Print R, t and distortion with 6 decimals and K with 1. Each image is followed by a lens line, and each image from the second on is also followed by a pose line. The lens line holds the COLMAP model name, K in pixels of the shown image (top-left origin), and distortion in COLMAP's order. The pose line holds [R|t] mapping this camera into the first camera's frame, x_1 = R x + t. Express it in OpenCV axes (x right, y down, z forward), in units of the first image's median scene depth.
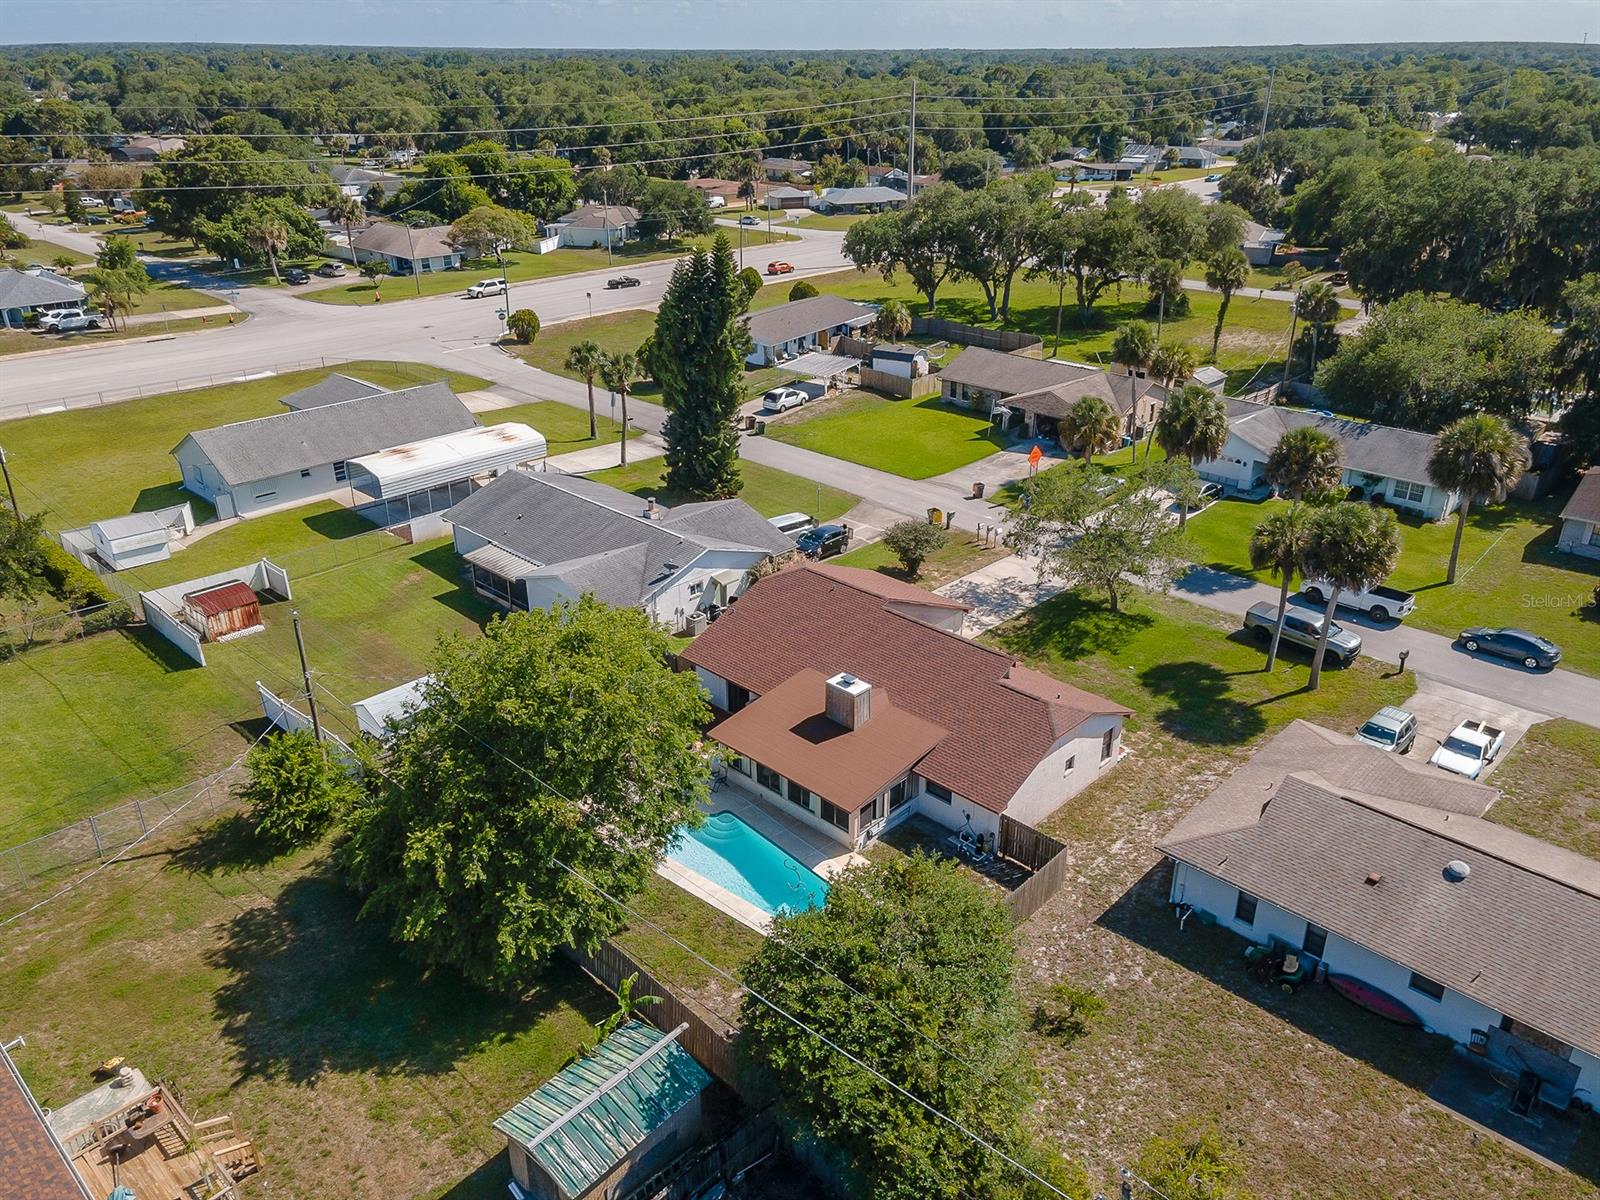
lens RADIAL K [[1188.2, 0, 800.0], [0, 1188.2, 600.0], [0, 0, 1]] dist [0.040880, 0.002326]
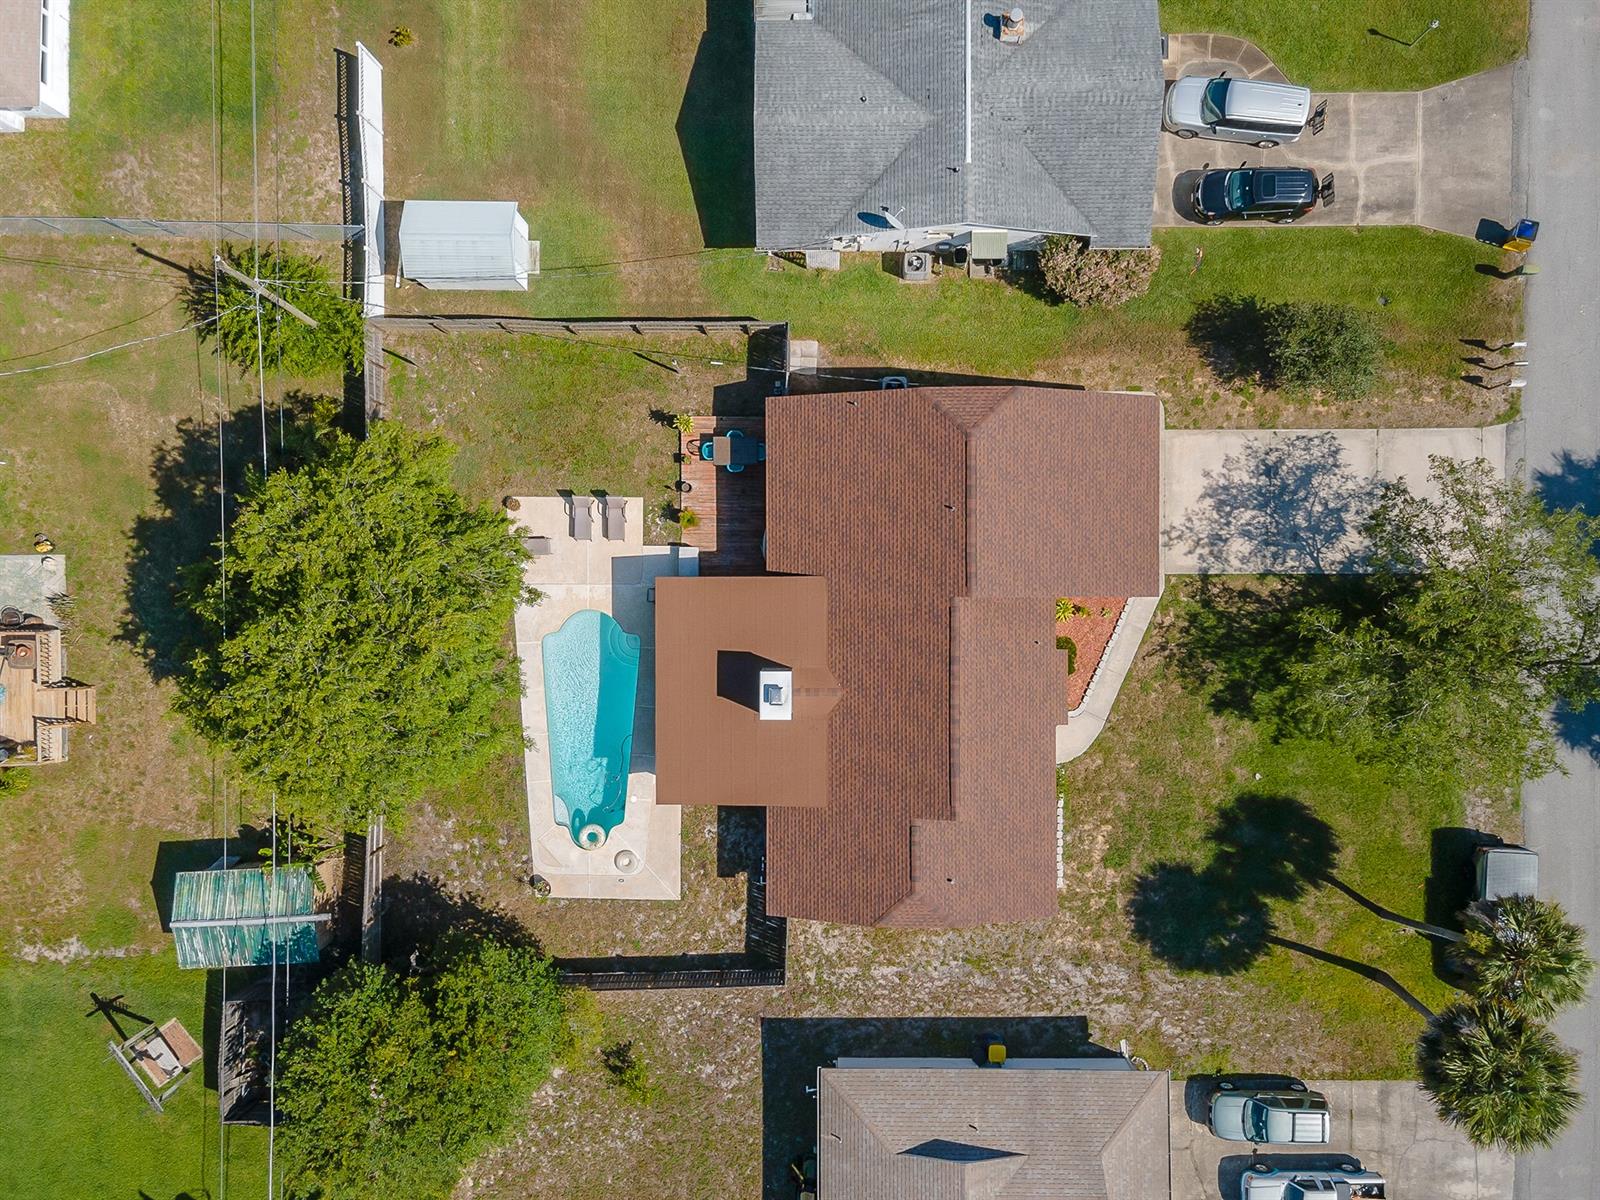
lens RADIAL K [[1142.6, 0, 795.9], [0, 1142.6, 600.3], [0, 0, 1]] dist [0.021832, 0.033016]
pose [[0.698085, 0.715973, -0.007707, 0.006187], [-0.283432, 0.286204, 0.915289, -0.422923], [0.657528, -0.636765, 0.402724, 0.467422]]
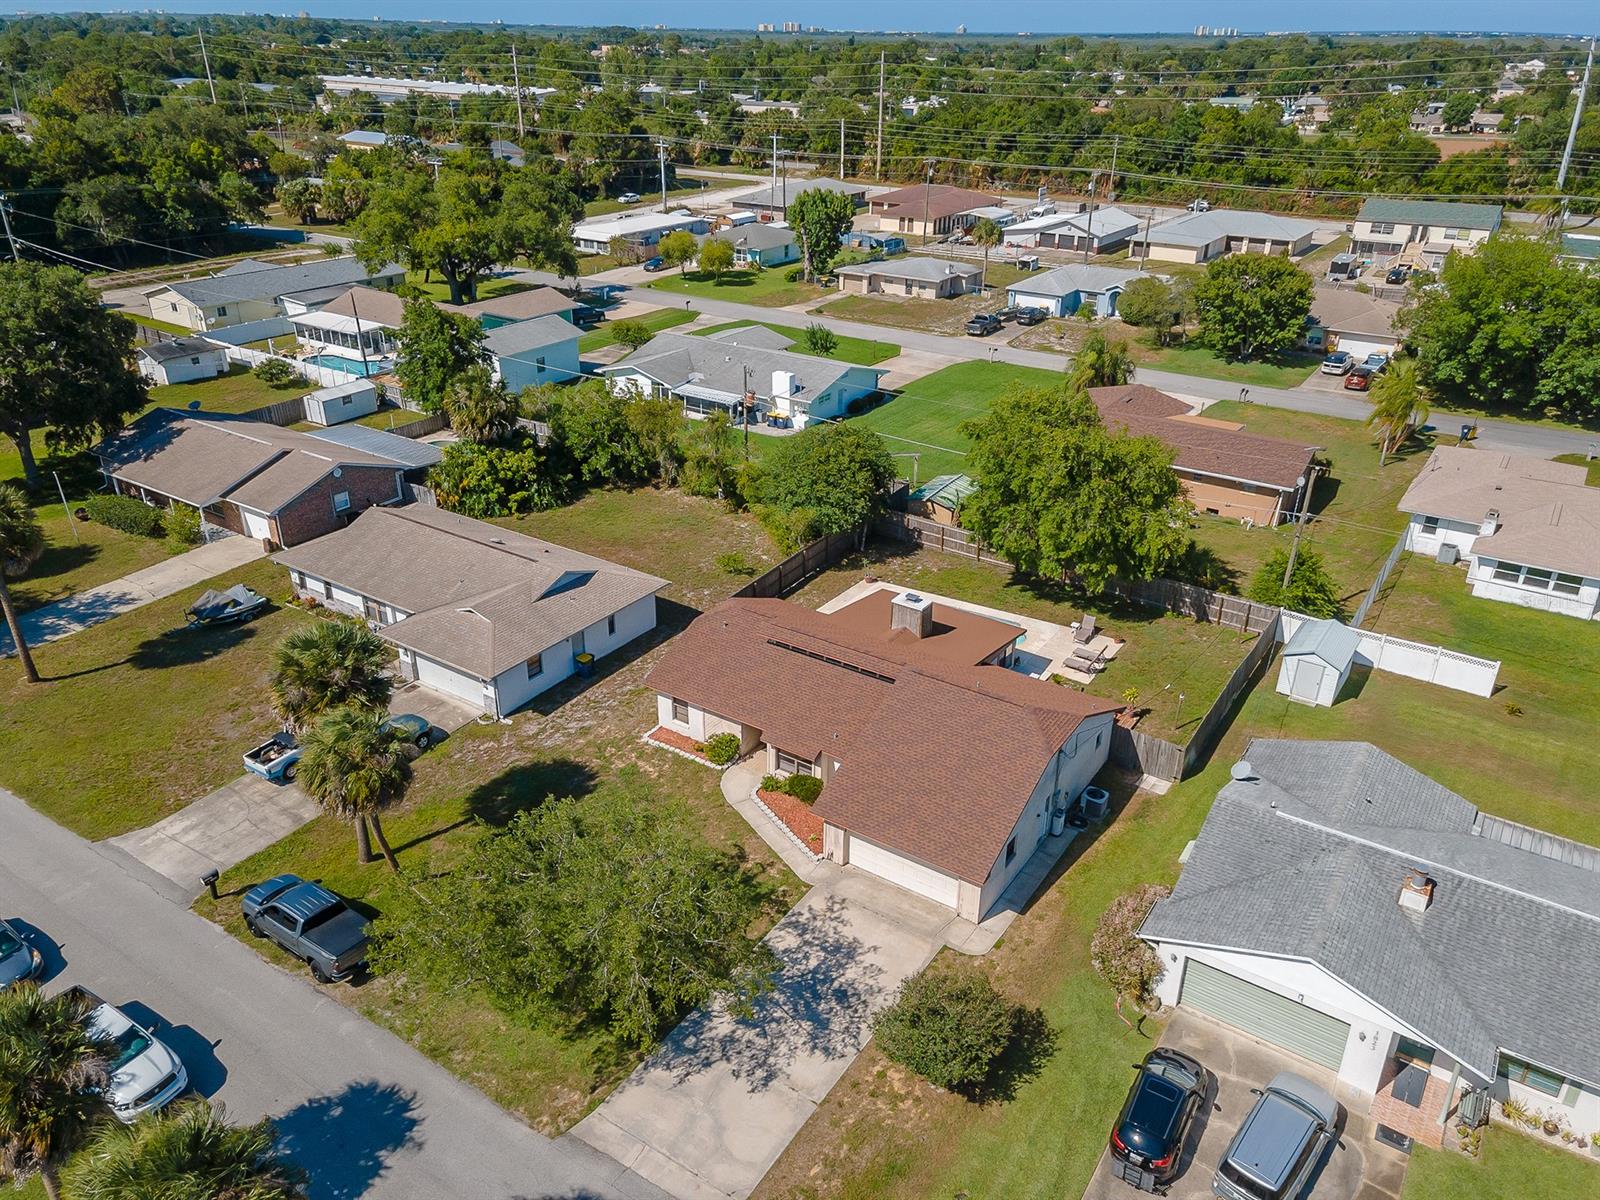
lens RADIAL K [[1140.6, 0, 833.2], [0, 1140.6, 594.9], [0, 0, 1]] dist [0.029326, 0.026659]
pose [[-0.980297, 0.075691, -0.182450, 0.195795], [-0.094482, 0.631469, 0.769623, -0.475697], [0.173465, 0.771698, -0.611876, 1.039460]]
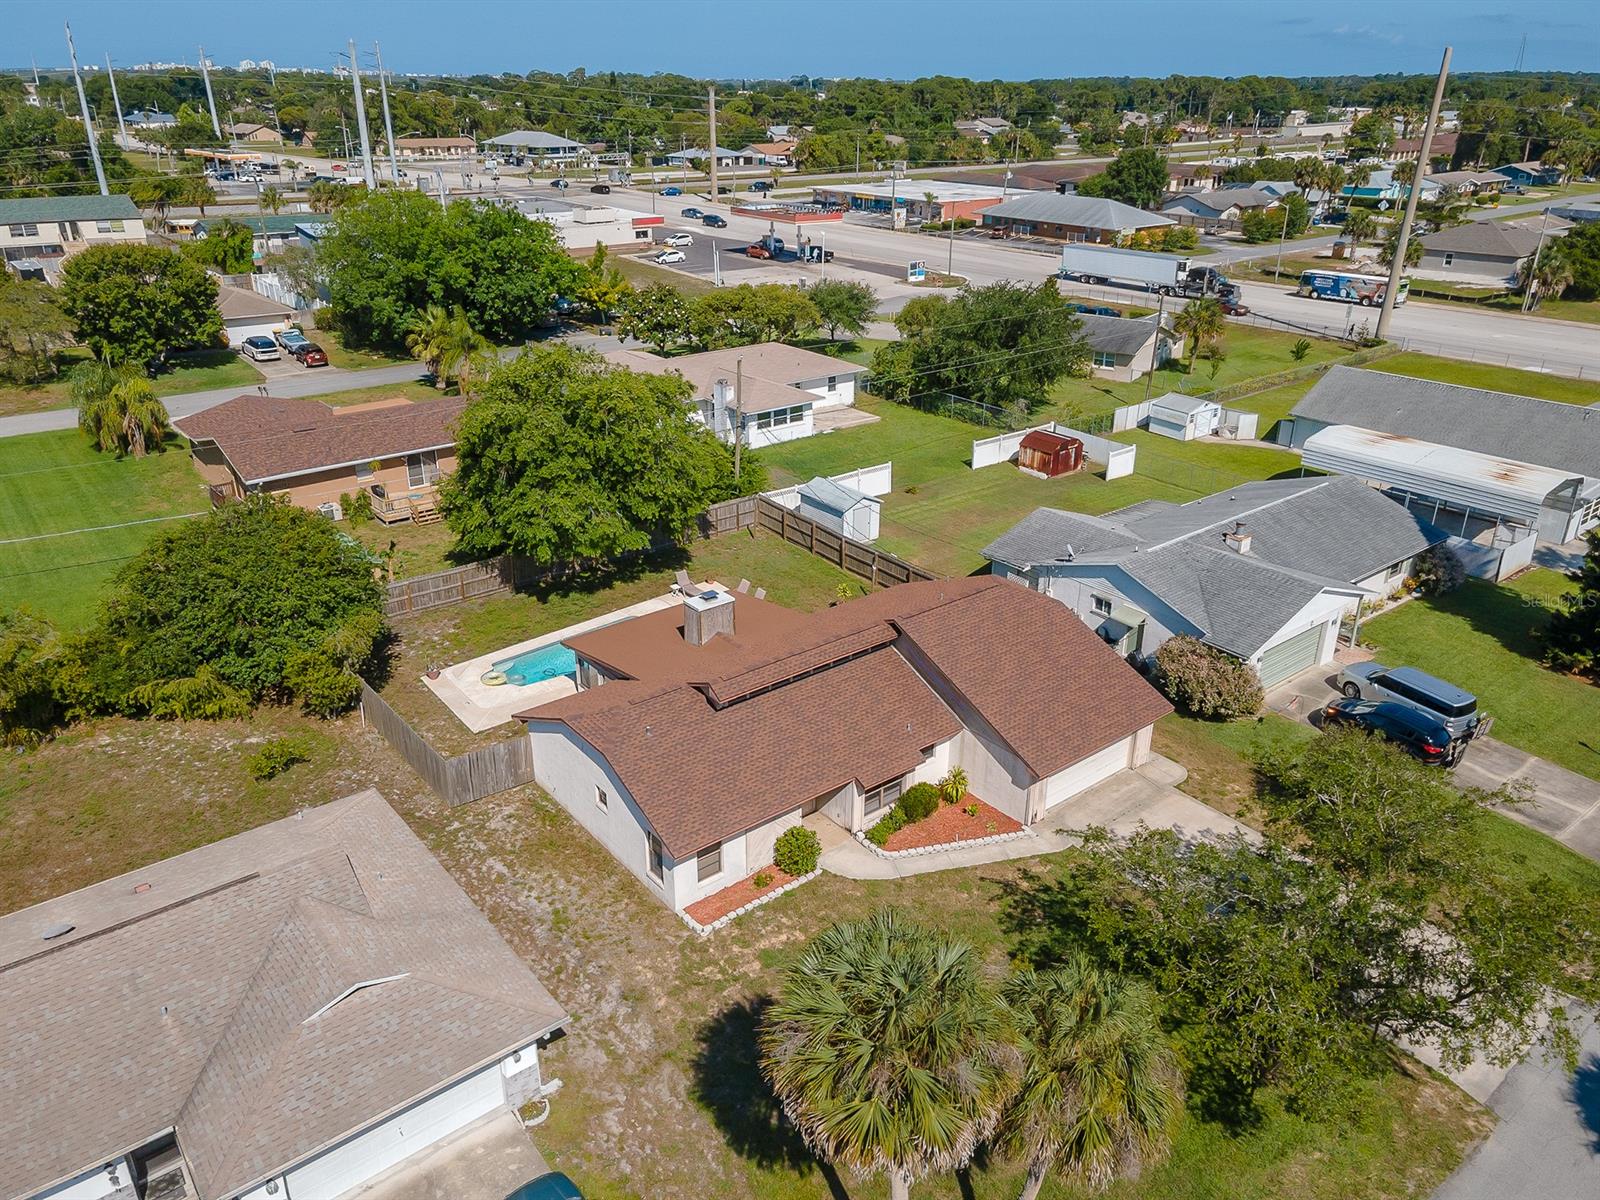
lens RADIAL K [[1137.7, 0, 796.5], [0, 1137.7, 605.8], [0, 0, 1]] dist [0.041406, 0.002634]
pose [[-0.128647, 0.415890, -0.900270, 0.515161], [-0.422805, 0.798169, 0.429142, -0.205970], [0.897043, 0.435847, 0.073158, 0.633719]]
